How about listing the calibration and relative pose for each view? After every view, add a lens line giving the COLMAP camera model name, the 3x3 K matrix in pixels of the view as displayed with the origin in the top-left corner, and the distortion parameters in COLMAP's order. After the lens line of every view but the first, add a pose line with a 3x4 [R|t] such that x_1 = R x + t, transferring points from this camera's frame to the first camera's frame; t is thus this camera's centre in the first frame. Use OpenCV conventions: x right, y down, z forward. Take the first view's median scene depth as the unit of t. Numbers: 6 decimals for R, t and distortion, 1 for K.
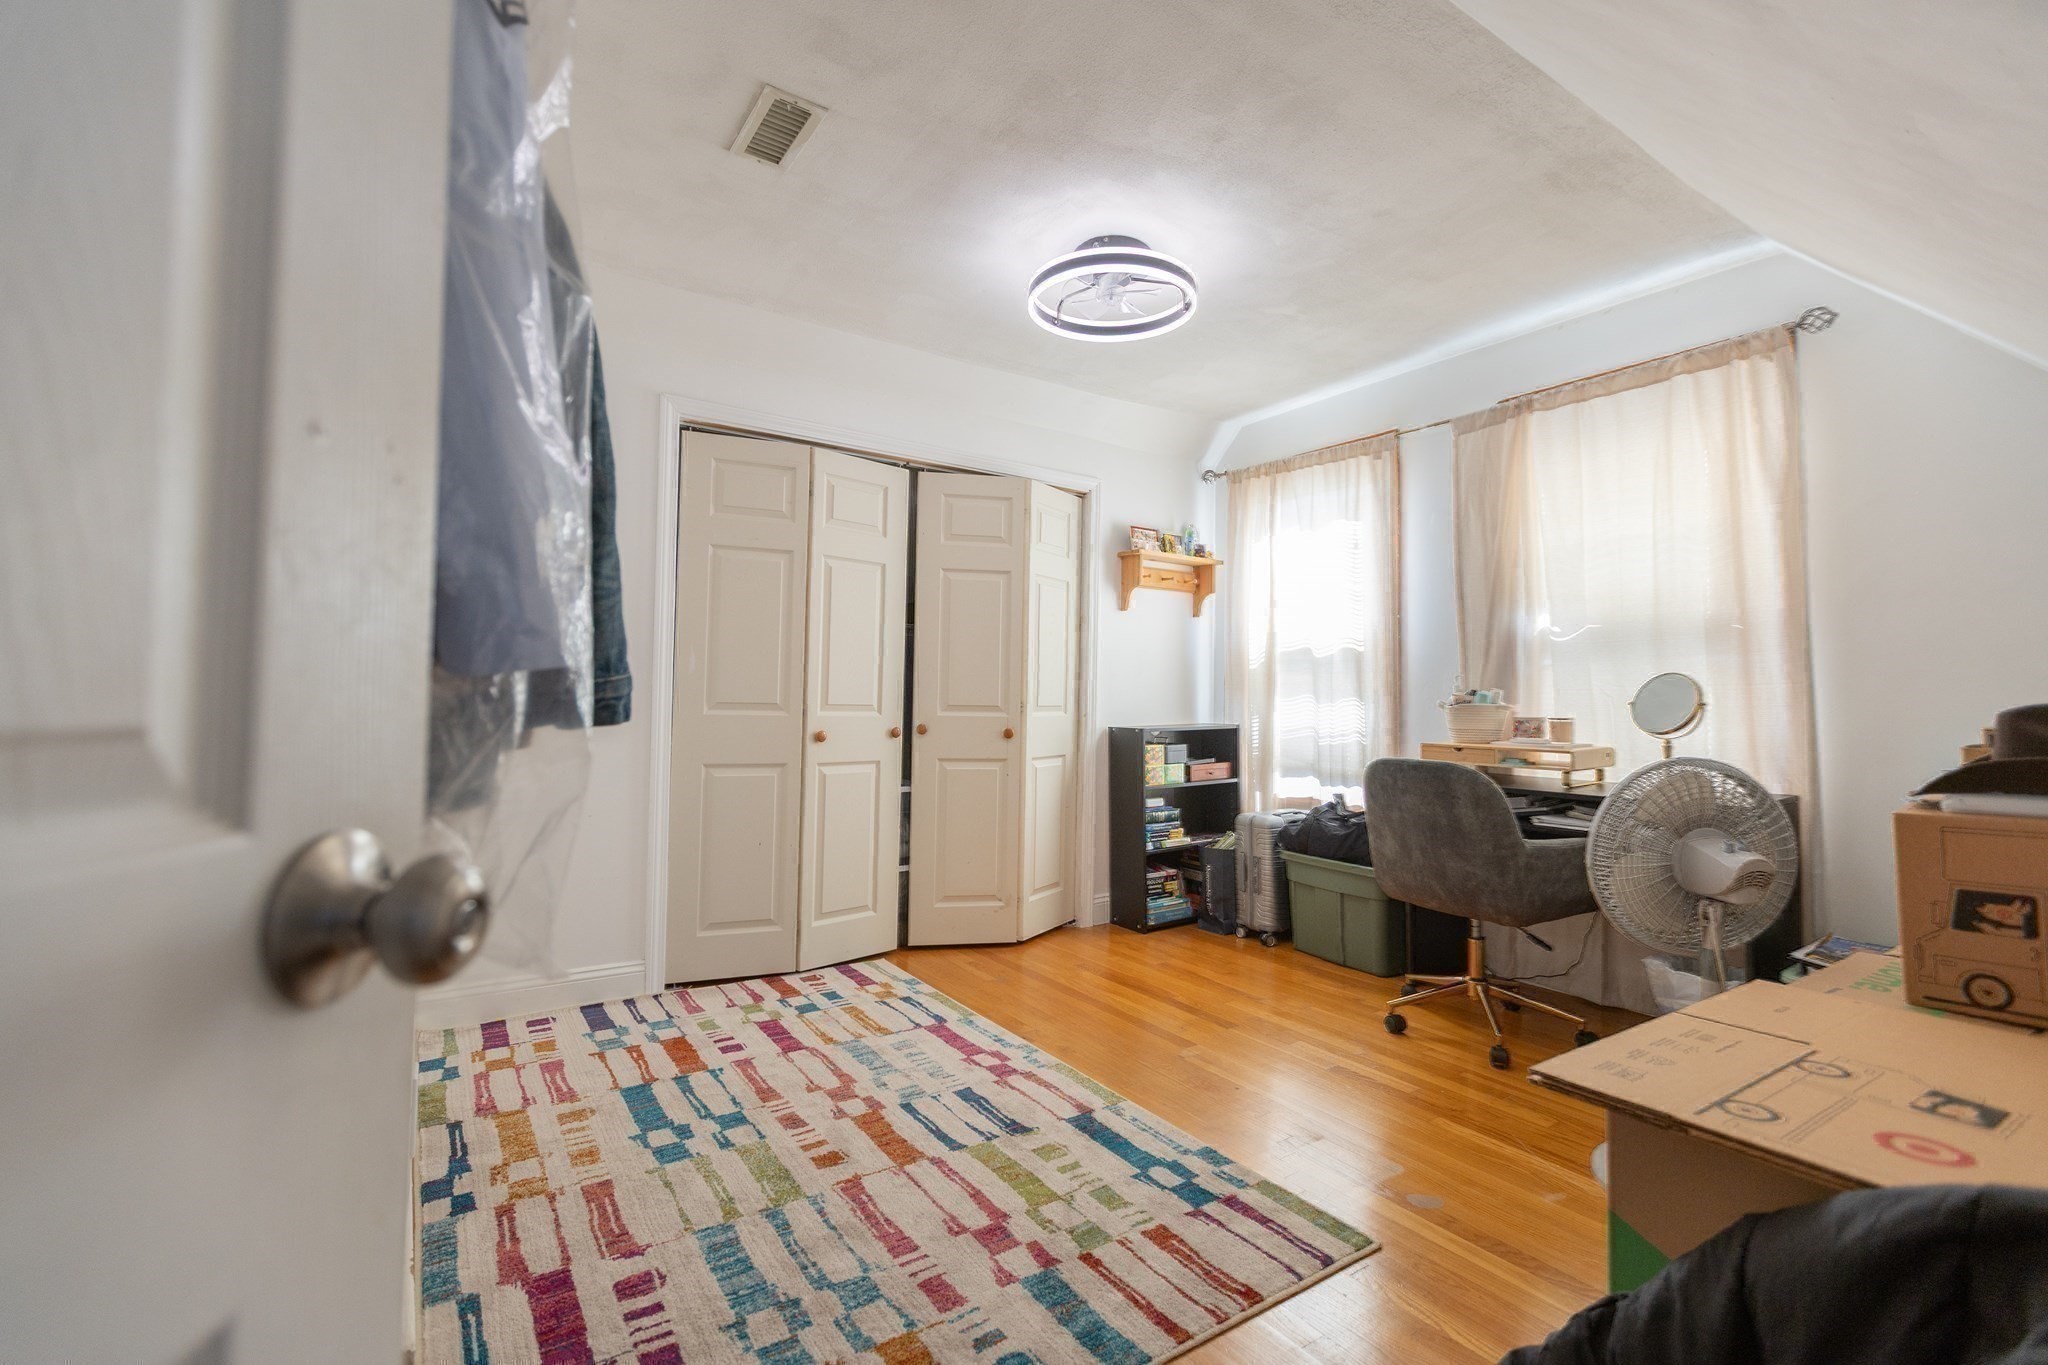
lens RADIAL K [[915.3, 0, 1009.6], [0, 915.3, 678.5], [0, 0, 1]] dist [-0.000222, -0.000453]
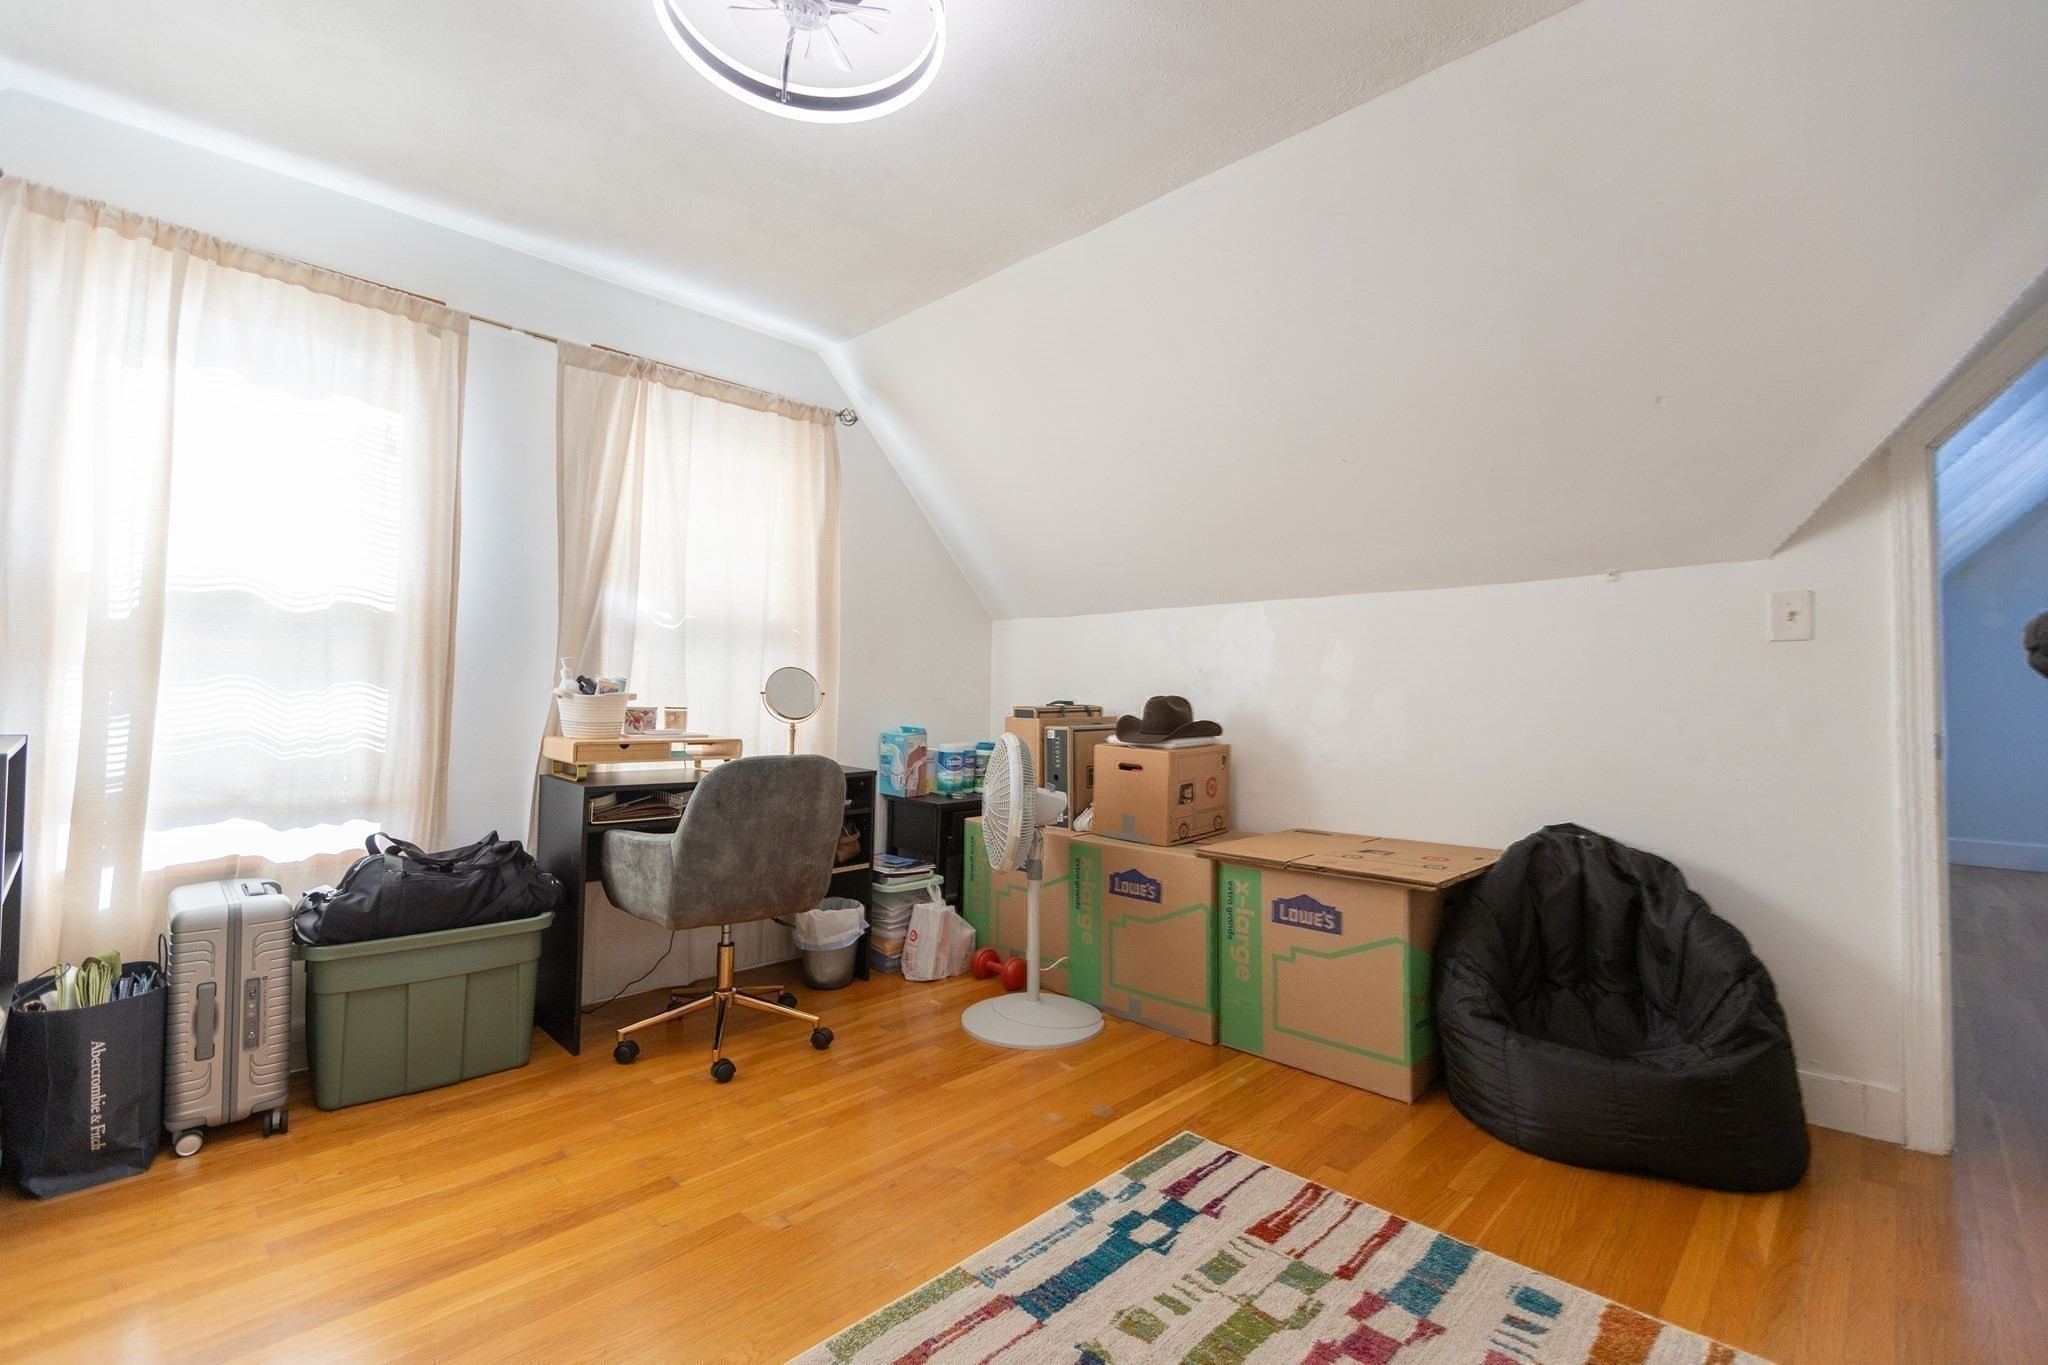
lens RADIAL K [[915.3, 0, 1008.7], [0, 915.3, 678.5], [0, 0, 1]] dist [-0.000222, -0.000453]
pose [[-0.214410, 0.014429, 0.976637, -0.442210], [-0.033772, 0.999183, -0.022176, 0.022398], [-0.976160, -0.037738, -0.213747, 0.882763]]
